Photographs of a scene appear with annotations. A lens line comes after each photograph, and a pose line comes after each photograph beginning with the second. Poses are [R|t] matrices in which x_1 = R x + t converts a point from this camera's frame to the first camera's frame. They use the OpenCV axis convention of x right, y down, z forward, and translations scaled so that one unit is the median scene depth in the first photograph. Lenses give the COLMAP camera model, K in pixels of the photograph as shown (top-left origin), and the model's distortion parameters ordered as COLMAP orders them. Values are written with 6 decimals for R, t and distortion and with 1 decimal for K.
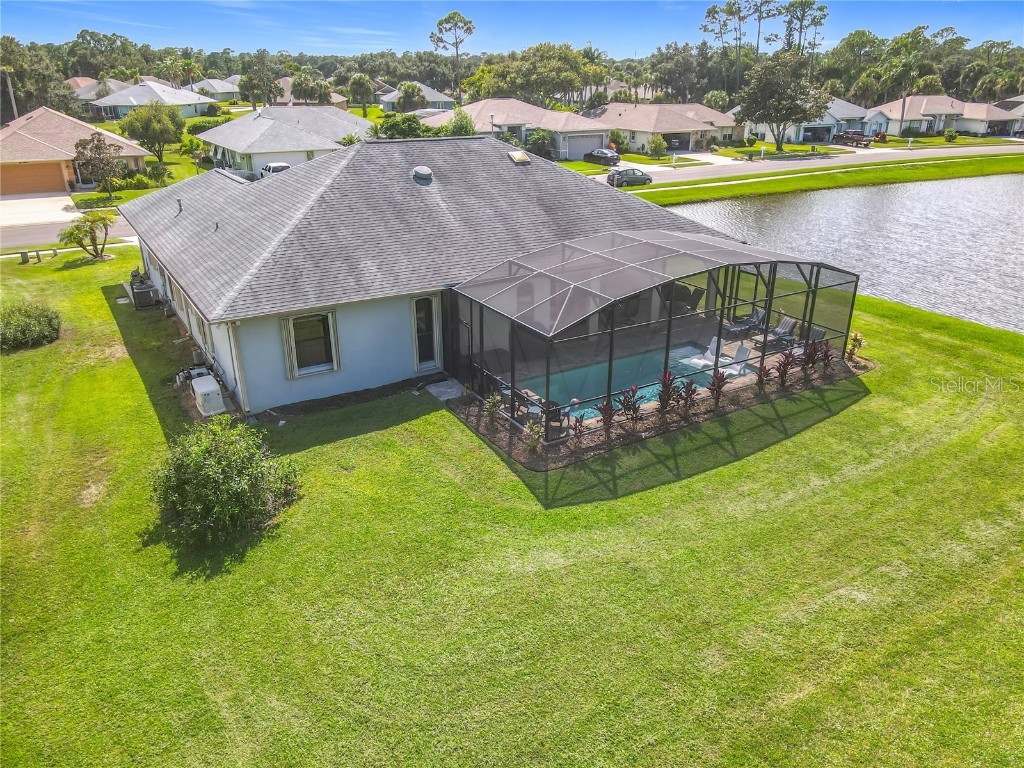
lens RADIAL K [[763.0, 0, 520.0], [0, 763.0, 396.7], [0, 0, 1]] dist [0.004953, 0.008550]
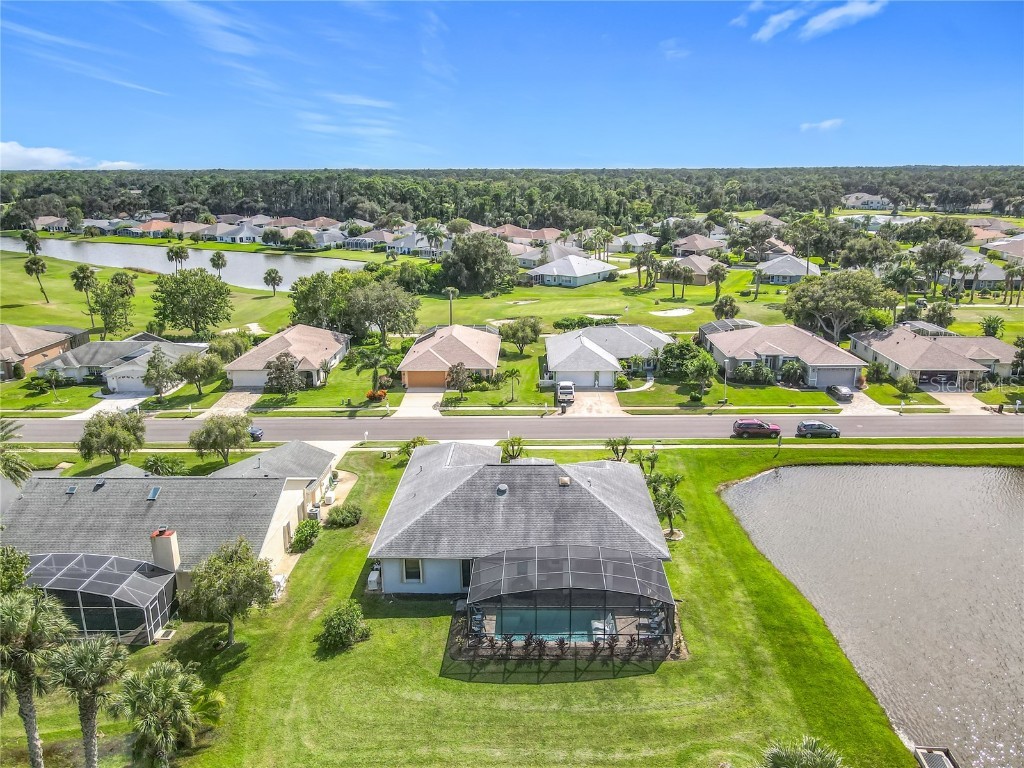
lens RADIAL K [[763.0, 0, 520.0], [0, 763.0, 396.7], [0, 0, 1]] dist [0.004953, 0.008550]
pose [[0.836074, 0.147360, -0.528456, 1.159646], [-0.204093, 0.977660, -0.050276, -0.541184], [0.509242, 0.149888, 0.847471, -0.883680]]
